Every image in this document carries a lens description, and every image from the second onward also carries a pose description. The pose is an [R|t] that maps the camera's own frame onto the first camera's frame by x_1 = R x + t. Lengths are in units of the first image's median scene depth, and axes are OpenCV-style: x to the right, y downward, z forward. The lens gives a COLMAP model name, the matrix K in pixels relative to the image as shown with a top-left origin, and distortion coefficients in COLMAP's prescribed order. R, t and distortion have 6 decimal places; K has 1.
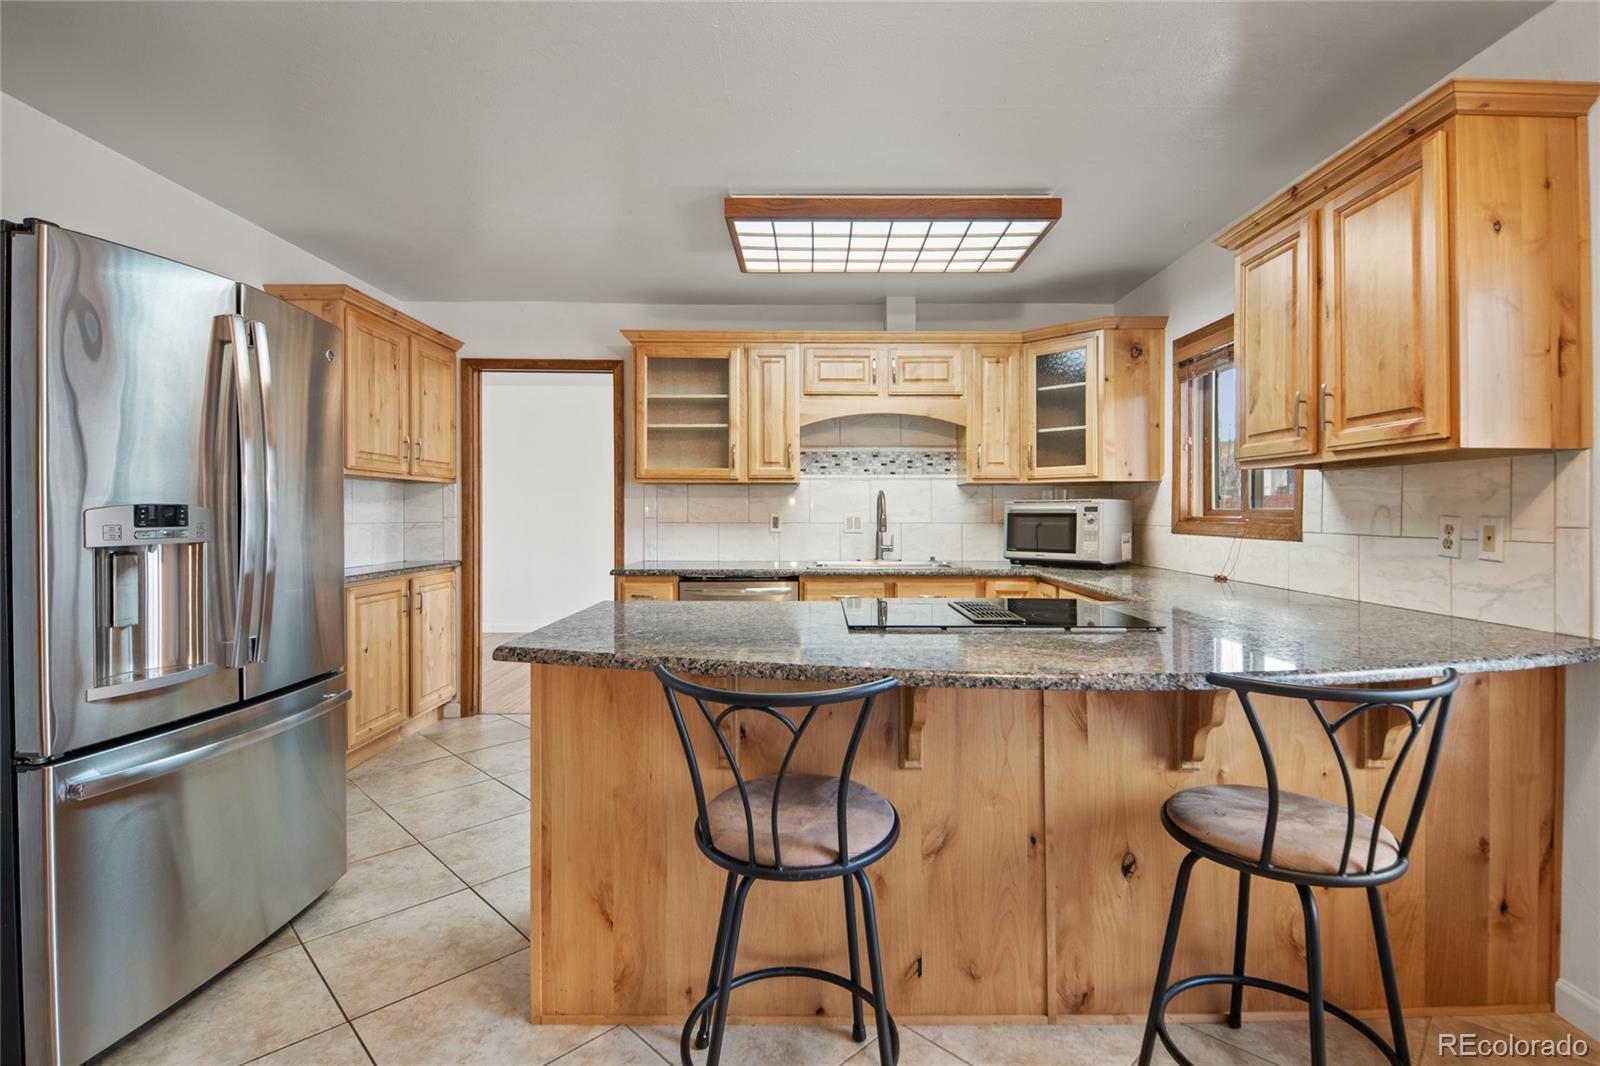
lens RADIAL K [[735.9, 0, 806.5], [0, 735.9, 519.7], [0, 0, 1]] dist [0.000117, -0.000007]
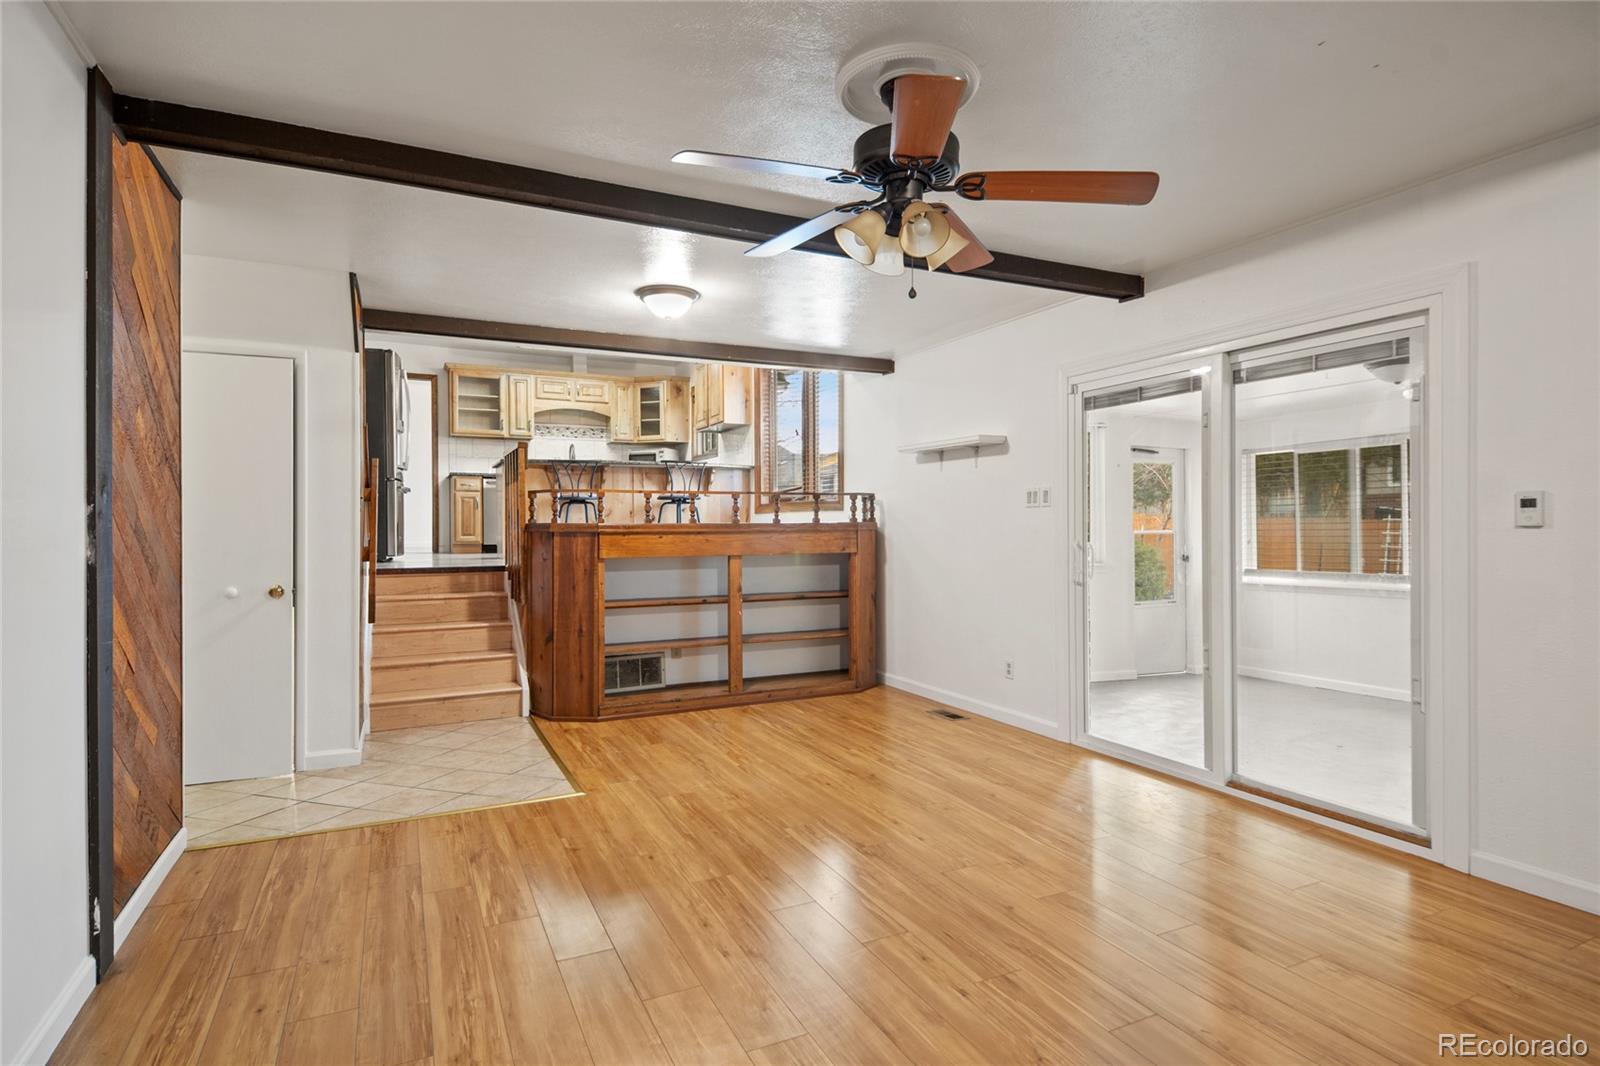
lens RADIAL K [[836.2, 0, 804.2], [0, 836.2, 527.2], [0, 0, 1]] dist [0.000266, -0.000103]
pose [[0.902433, -0.001687, 0.430826, -0.355540], [0.008014, 0.999885, -0.012871, 0.251317], [-0.430755, 0.015068, 0.902343, -1.579998]]
